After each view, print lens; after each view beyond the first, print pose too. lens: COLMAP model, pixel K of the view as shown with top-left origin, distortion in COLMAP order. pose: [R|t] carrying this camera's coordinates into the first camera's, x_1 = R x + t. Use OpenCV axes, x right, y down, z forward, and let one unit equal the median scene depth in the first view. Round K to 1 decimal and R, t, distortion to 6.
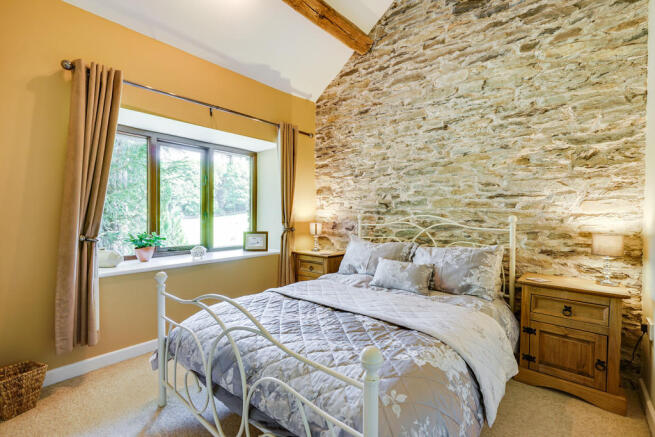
lens RADIAL K [[302.2, 0, 328.7], [0, 302.2, 214.6], [0, 0, 1]] dist [0.001410, 0.000140]
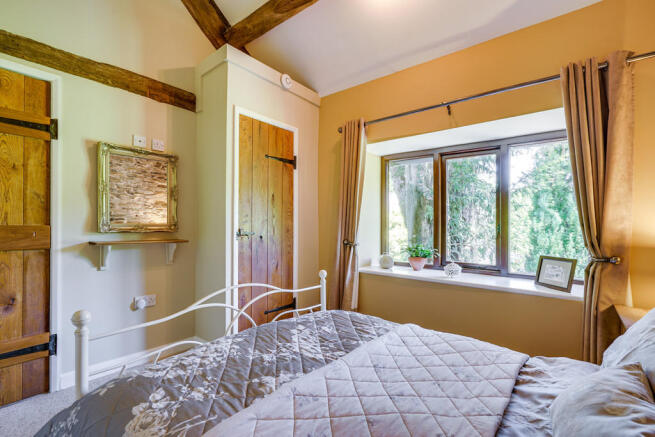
lens RADIAL K [[302.2, 0, 325.3], [0, 302.2, 223.2], [0, 0, 1]] dist [0.001410, 0.000140]
pose [[-0.009210, -0.011886, -0.999887, 0.482835], [-0.020267, 0.999726, -0.011697, 0.003249], [0.999752, 0.020157, -0.009448, 0.657671]]
